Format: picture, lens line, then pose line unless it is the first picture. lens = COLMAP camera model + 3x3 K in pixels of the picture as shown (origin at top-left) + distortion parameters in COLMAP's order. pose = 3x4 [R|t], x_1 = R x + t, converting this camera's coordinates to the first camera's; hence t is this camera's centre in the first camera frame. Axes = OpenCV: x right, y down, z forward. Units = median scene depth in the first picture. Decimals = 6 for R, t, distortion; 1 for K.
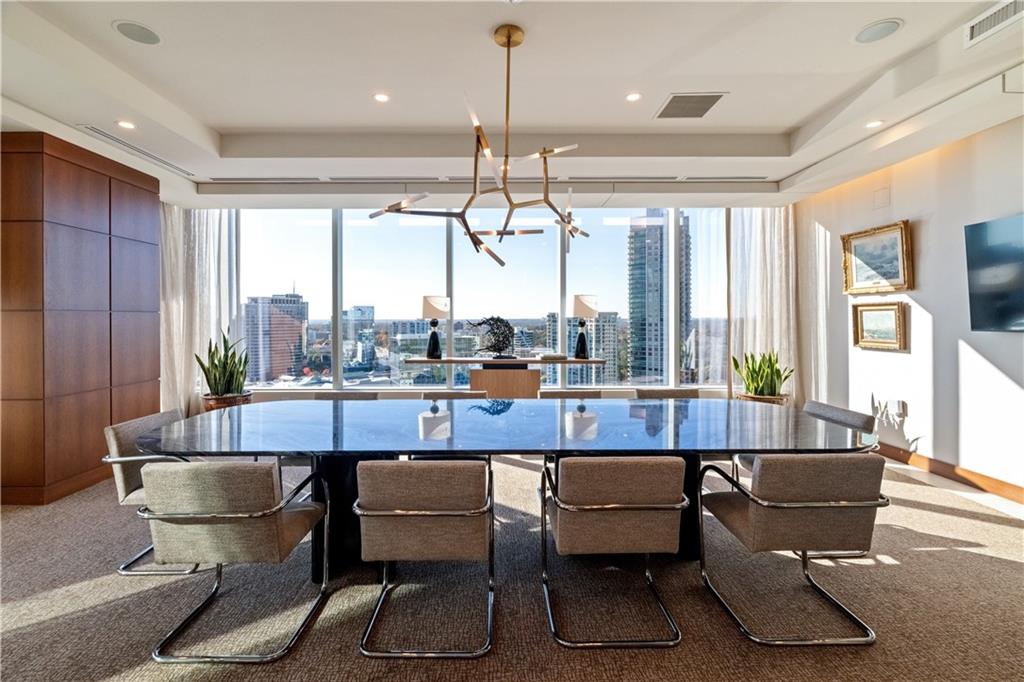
lens RADIAL K [[439.5, 0, 500.2], [0, 439.5, 315.8], [0, 0, 1]] dist [-0.000093, -0.000031]
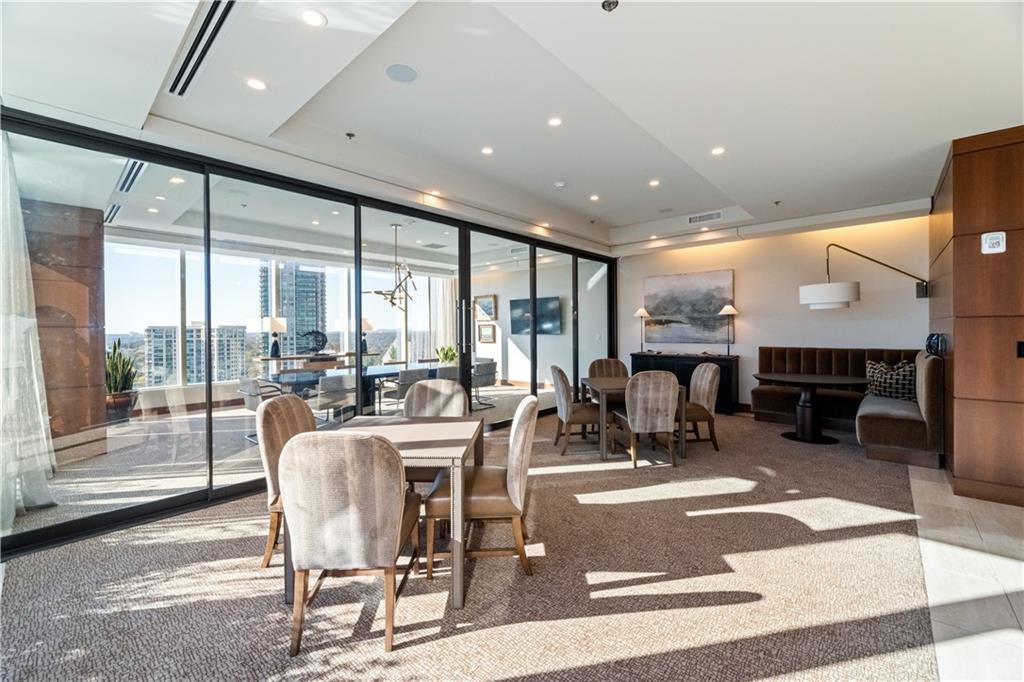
lens RADIAL K [[416.5, 0, 512.0], [0, 416.5, 341.0], [0, 0, 1]] dist [0.000132, -0.000008]
pose [[0.671133, -0.022229, 0.741004, -0.833474], [0.002142, 0.999604, 0.028046, -0.000841], [-0.741334, -0.017235, 0.670915, -0.736377]]
